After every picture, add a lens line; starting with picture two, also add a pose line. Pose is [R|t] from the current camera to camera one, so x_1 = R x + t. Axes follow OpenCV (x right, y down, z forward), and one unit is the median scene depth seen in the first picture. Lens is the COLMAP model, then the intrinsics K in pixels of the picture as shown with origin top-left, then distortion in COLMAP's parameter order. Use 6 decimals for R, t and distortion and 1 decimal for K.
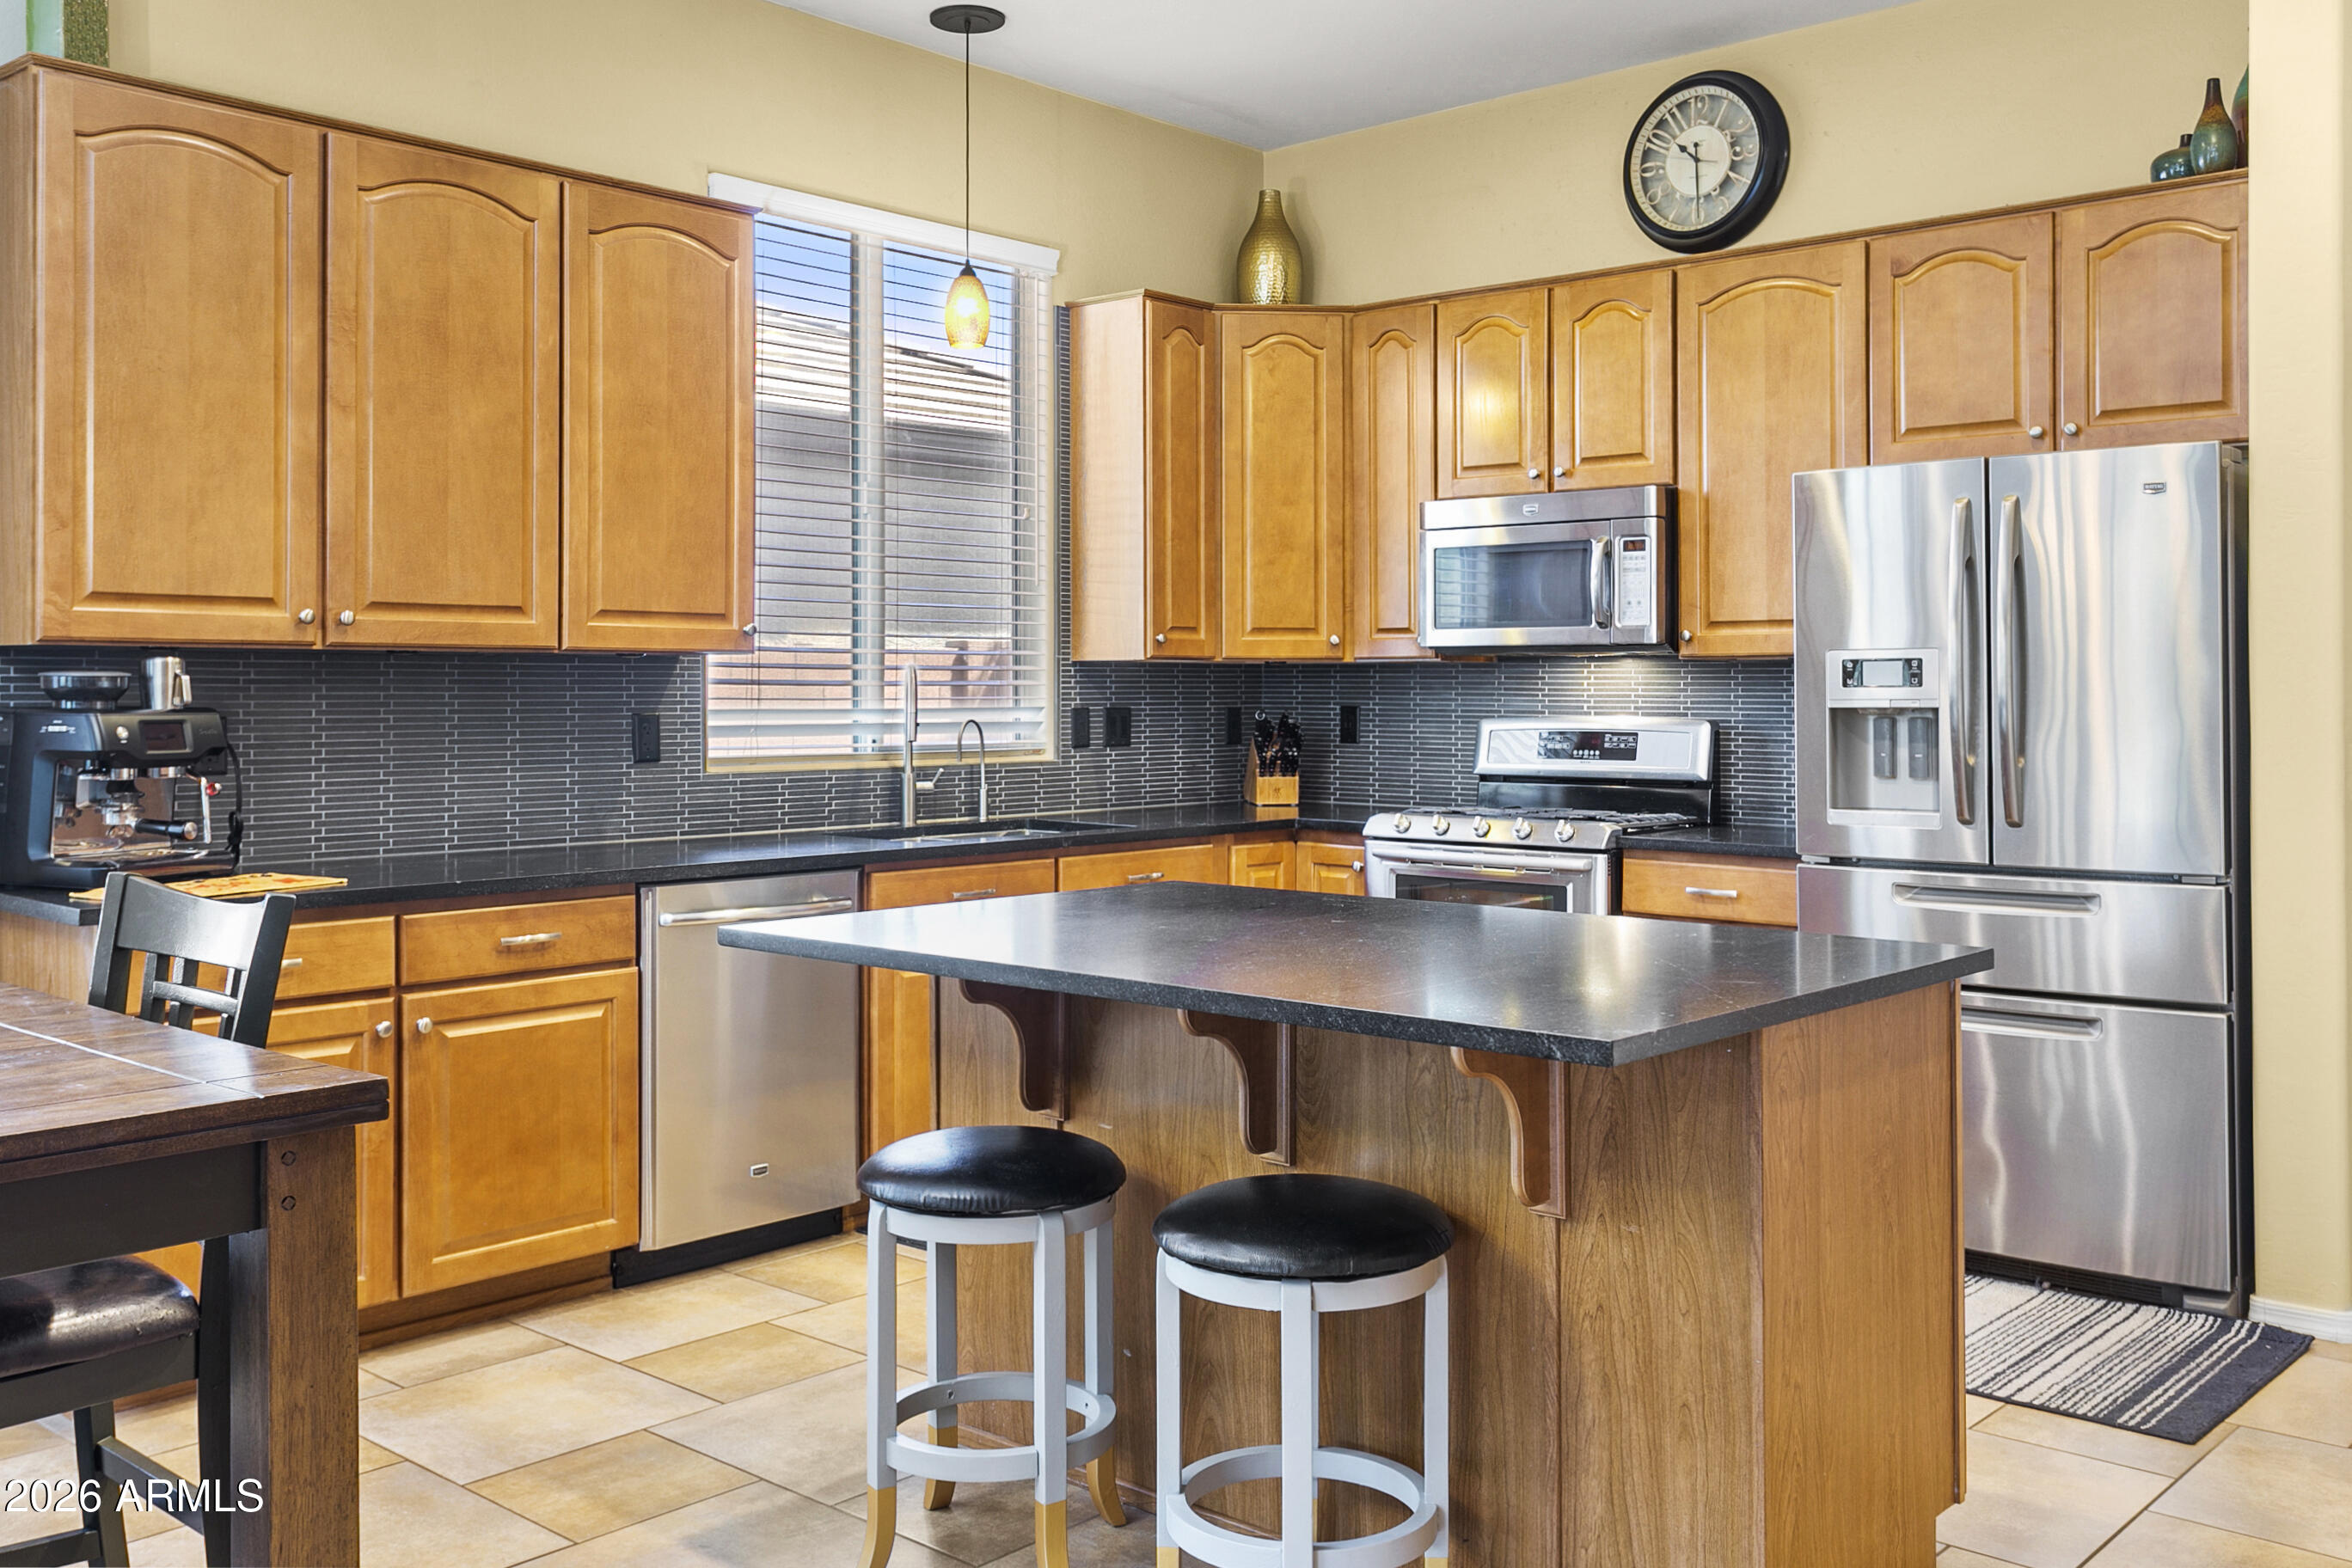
lens RADIAL K [[2088.3, 0, 1196.9], [0, 2088.3, 676.8], [0, 0, 1]] dist [-0.012296, 0.028191]
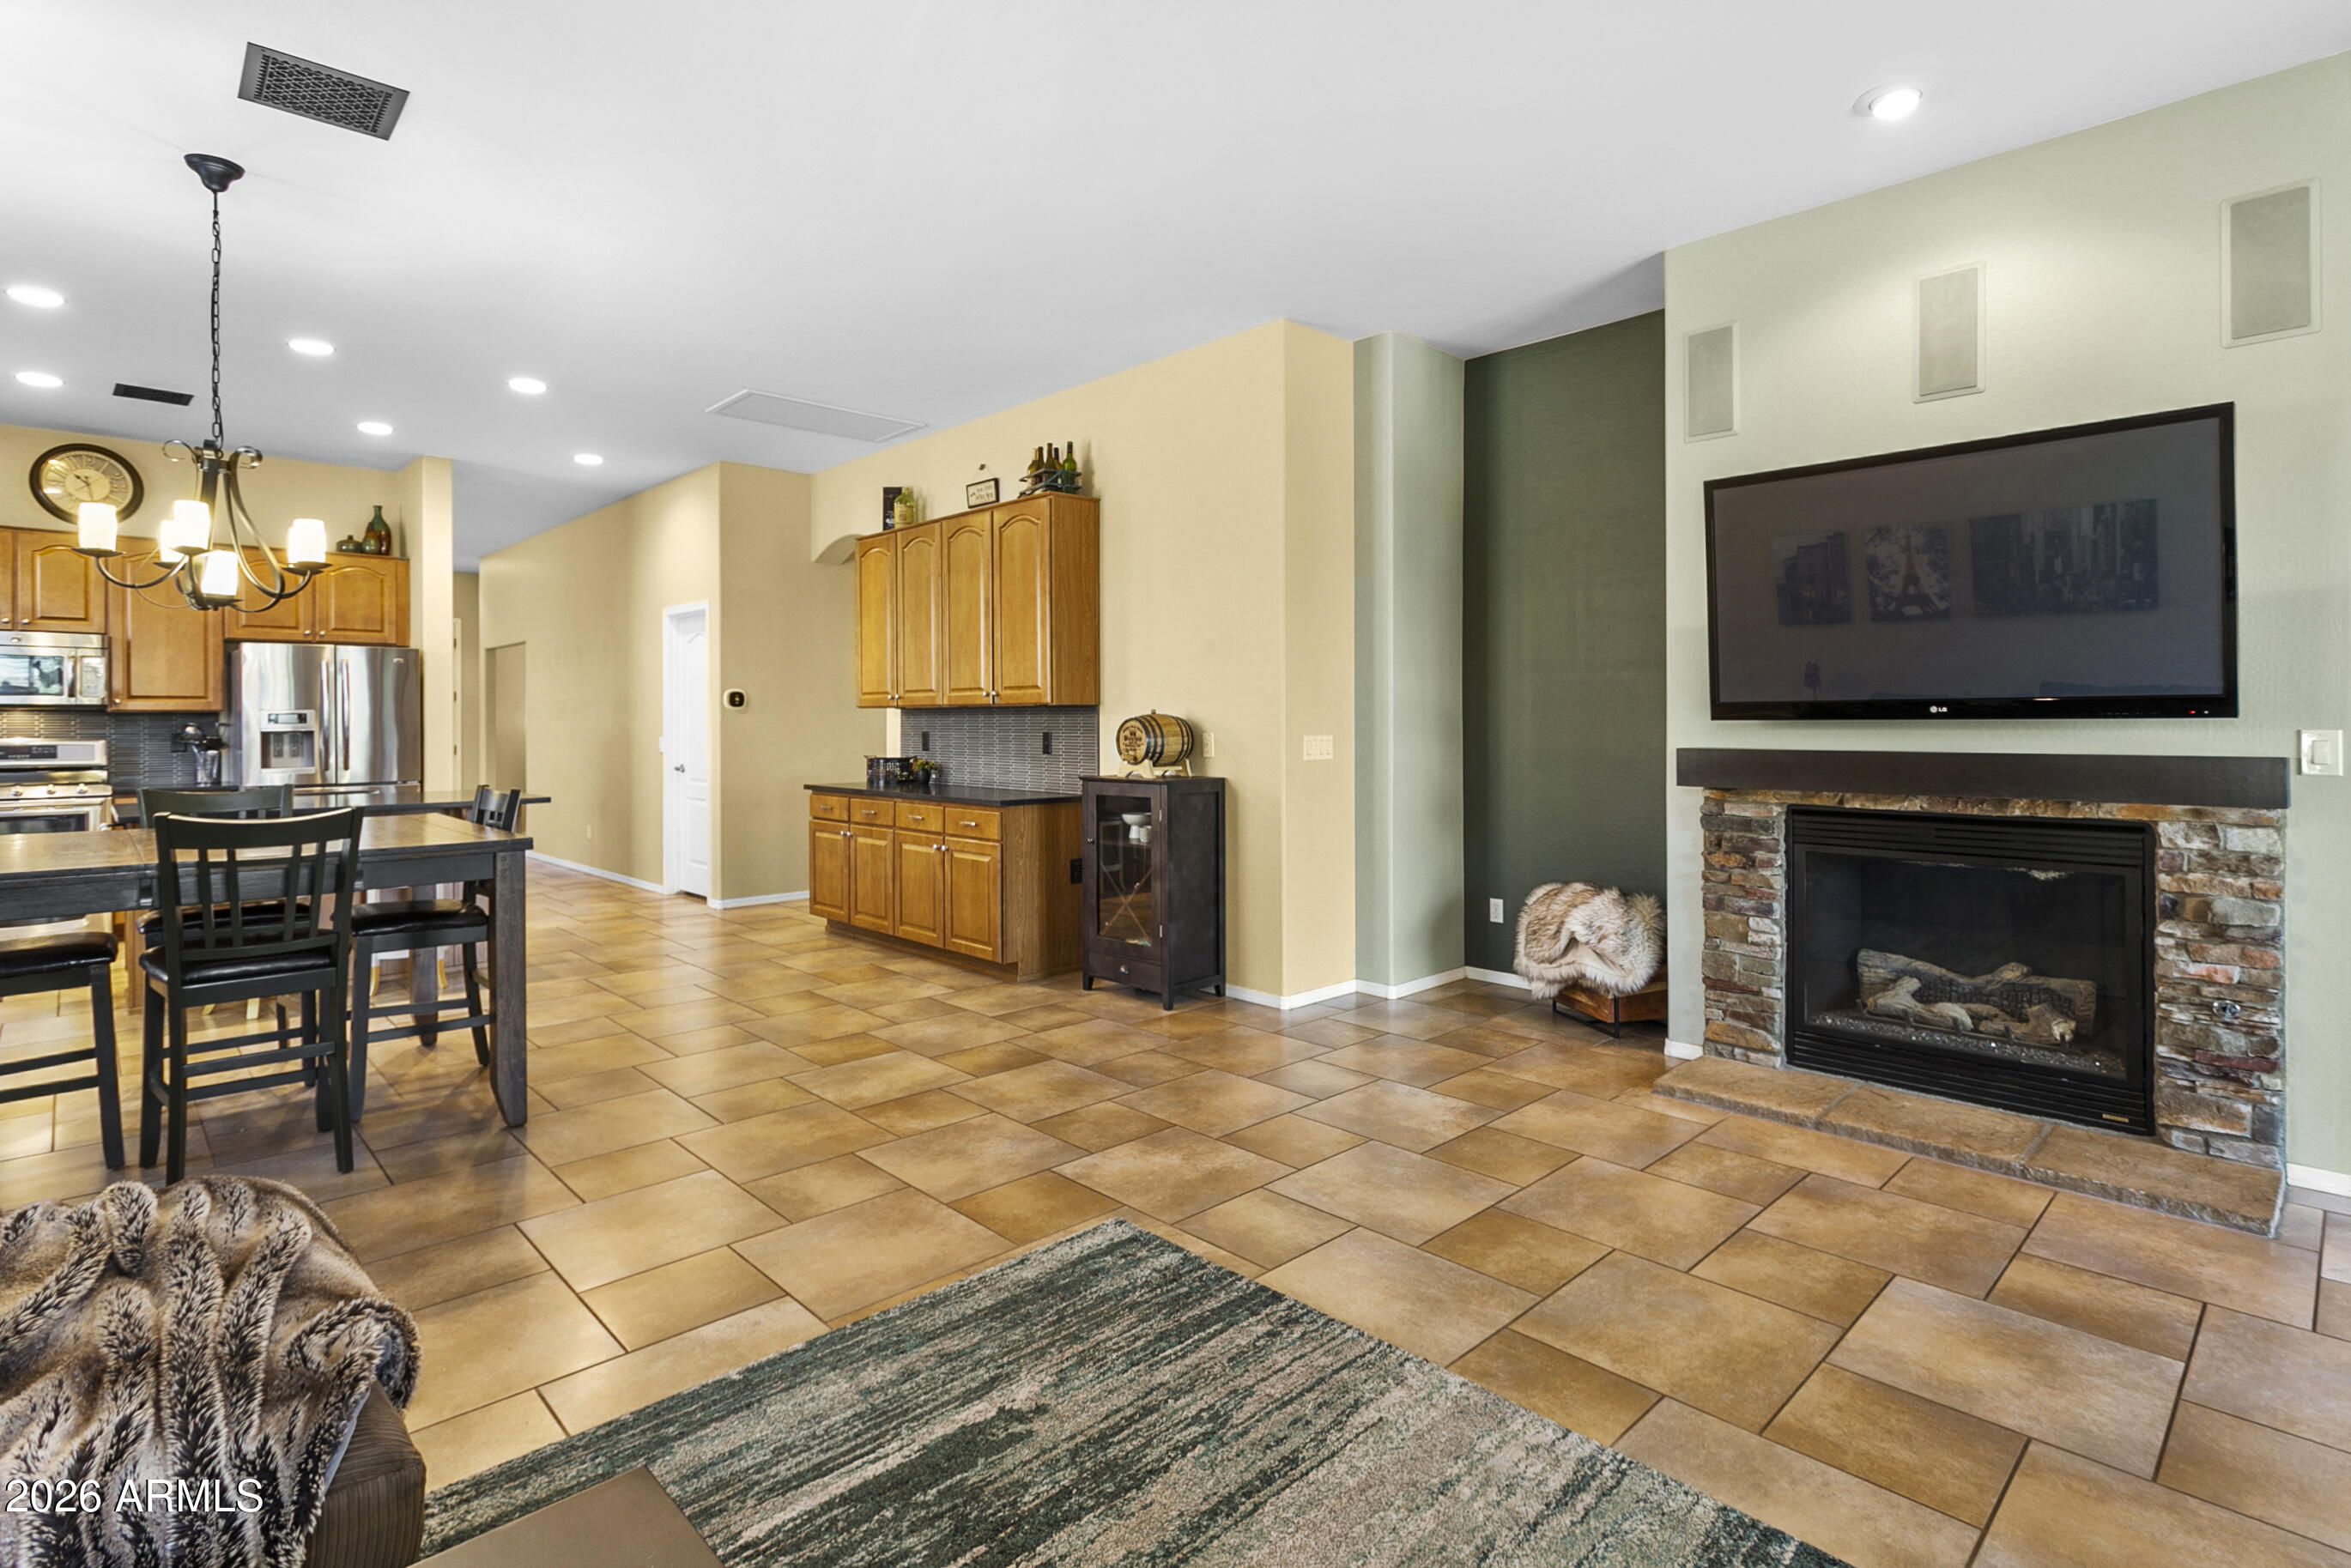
lens RADIAL K [[1149.4, 0, 1190.1], [0, 1149.4, 719.9], [0, 0, 1]] dist [0.001712, 0.000899]
pose [[0.073037, 0.000435, 0.997329, -1.062876], [-0.001588, 0.999999, -0.000320, -0.001530], [-0.997328, -0.001561, 0.073038, -0.298856]]
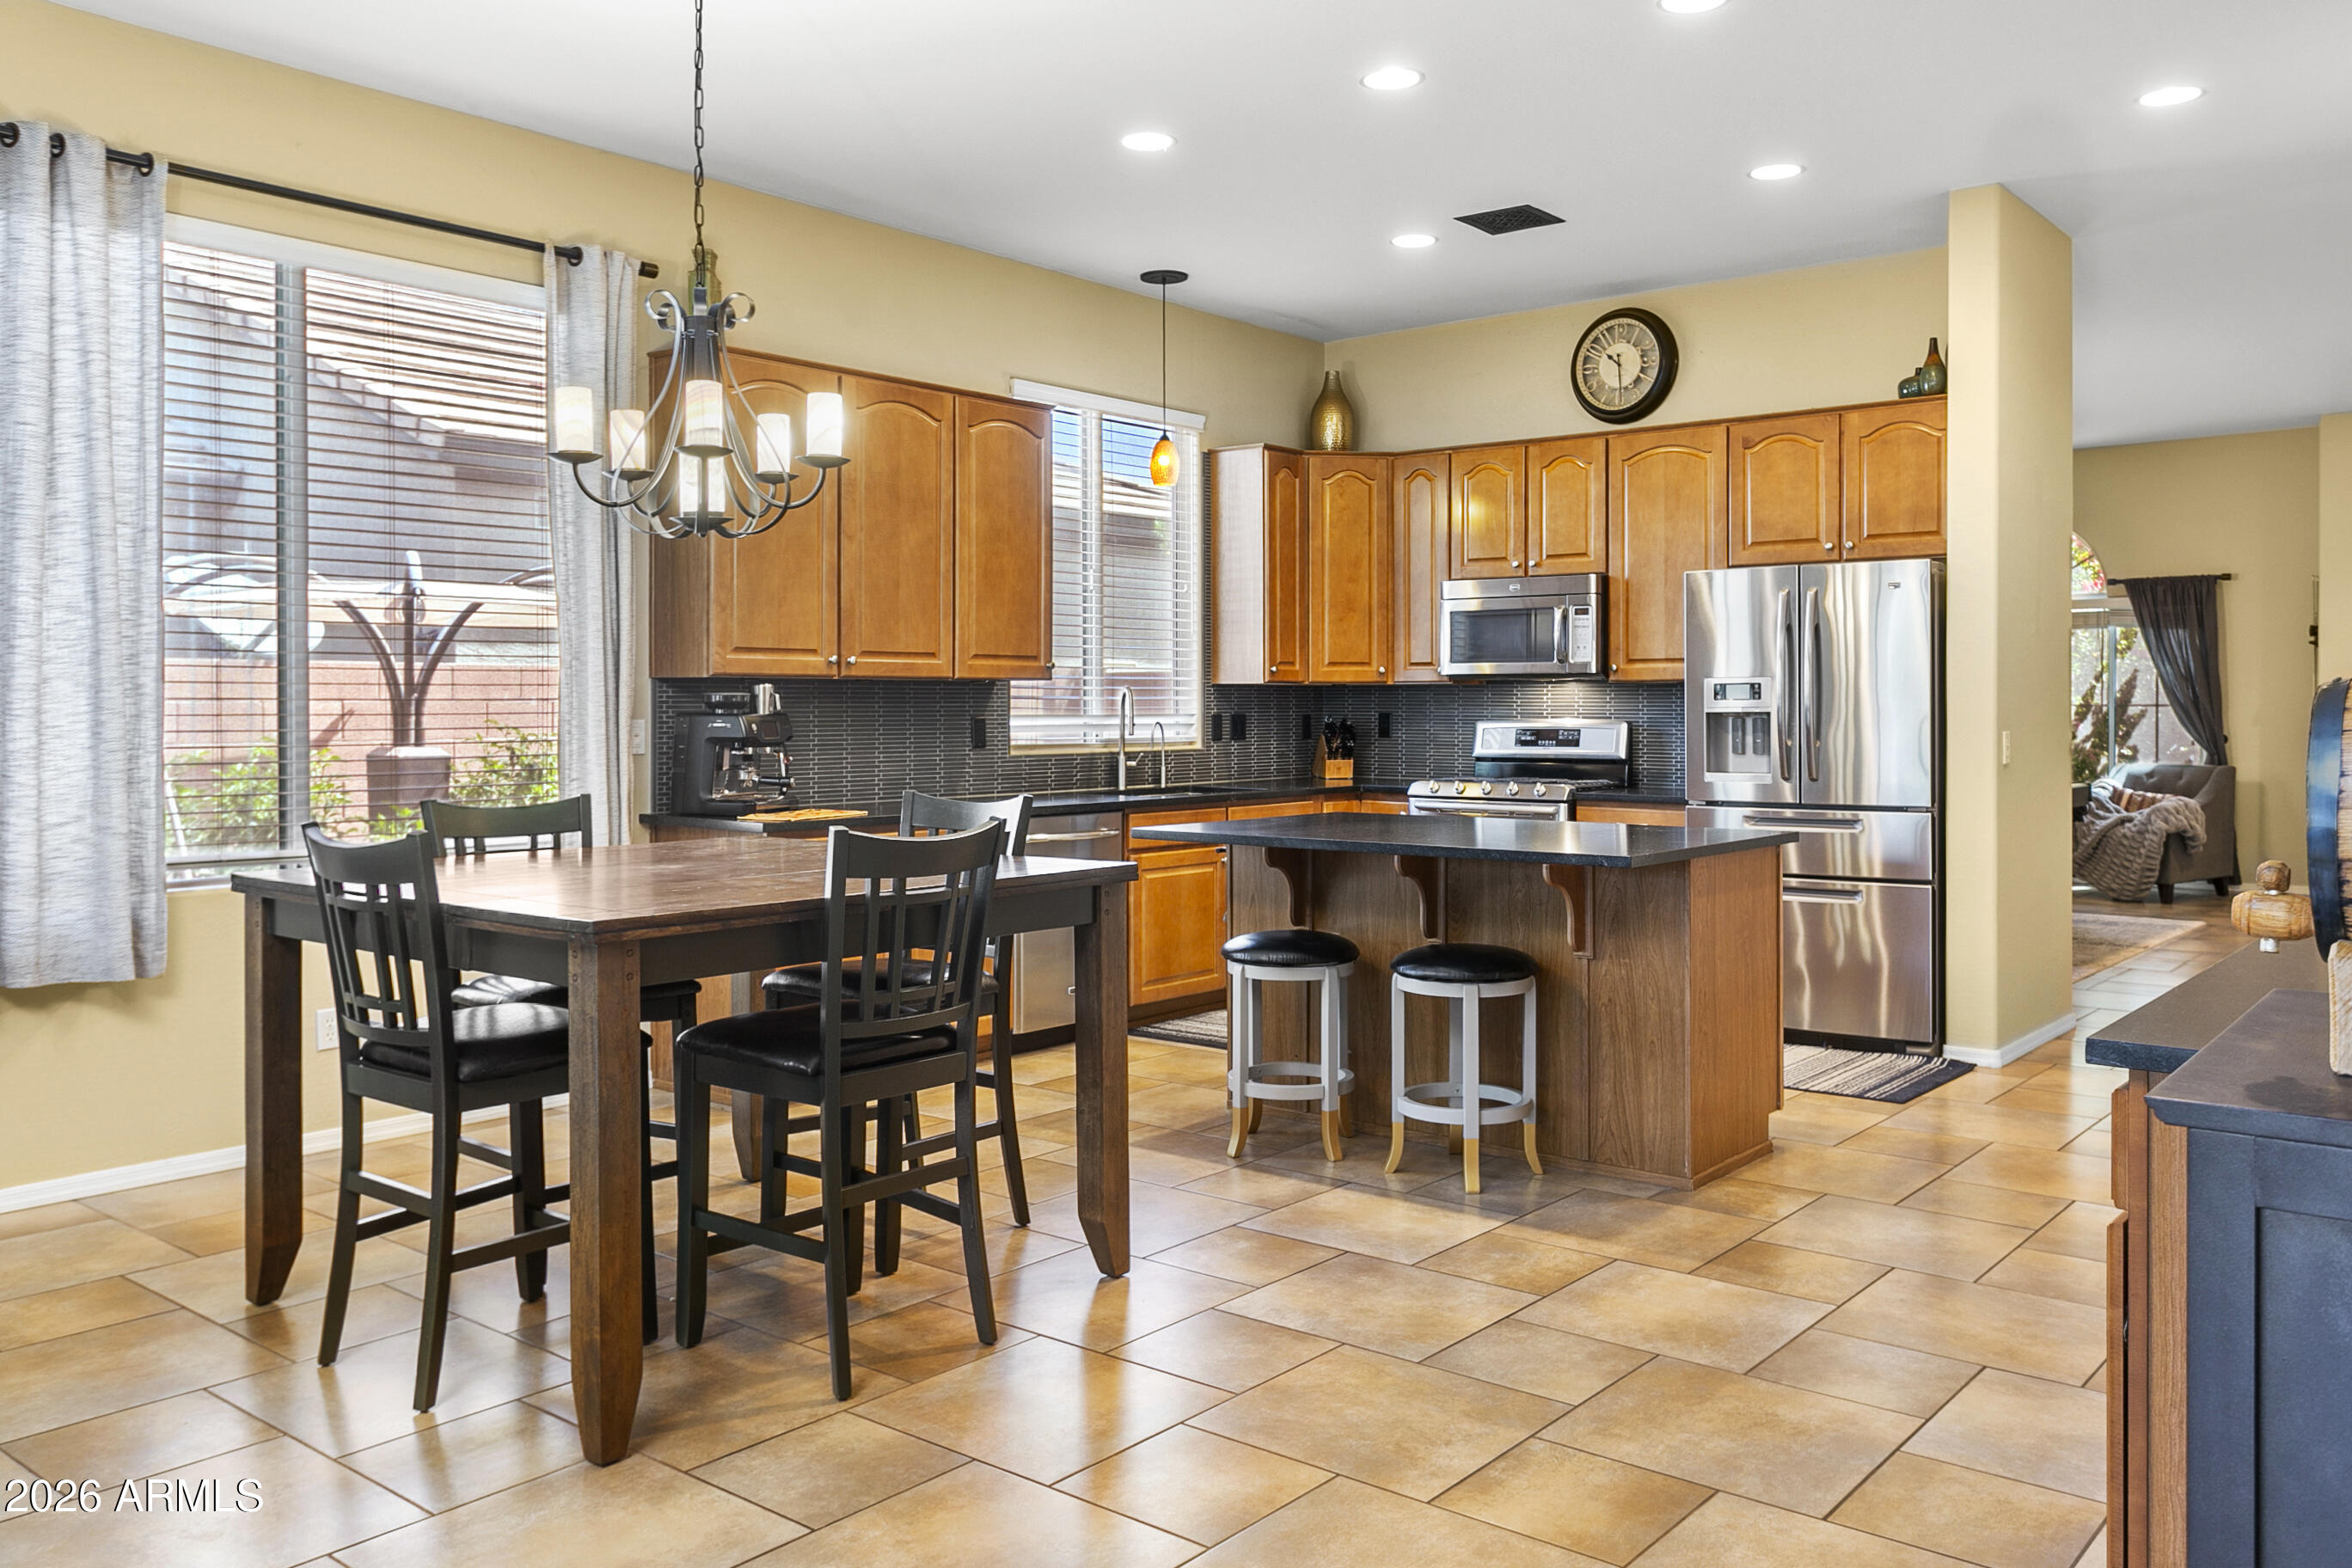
lens RADIAL K [[1833.4, 0, 1193.1], [0, 1833.4, 725.9], [0, 0, 1]] dist [-0.002367, 0.000340]
pose [[0.999215, -0.001460, 0.039595, -0.162403], [0.000731, 0.999830, 0.018404, -0.001803], [-0.039615, -0.018361, 0.999046, -0.442819]]
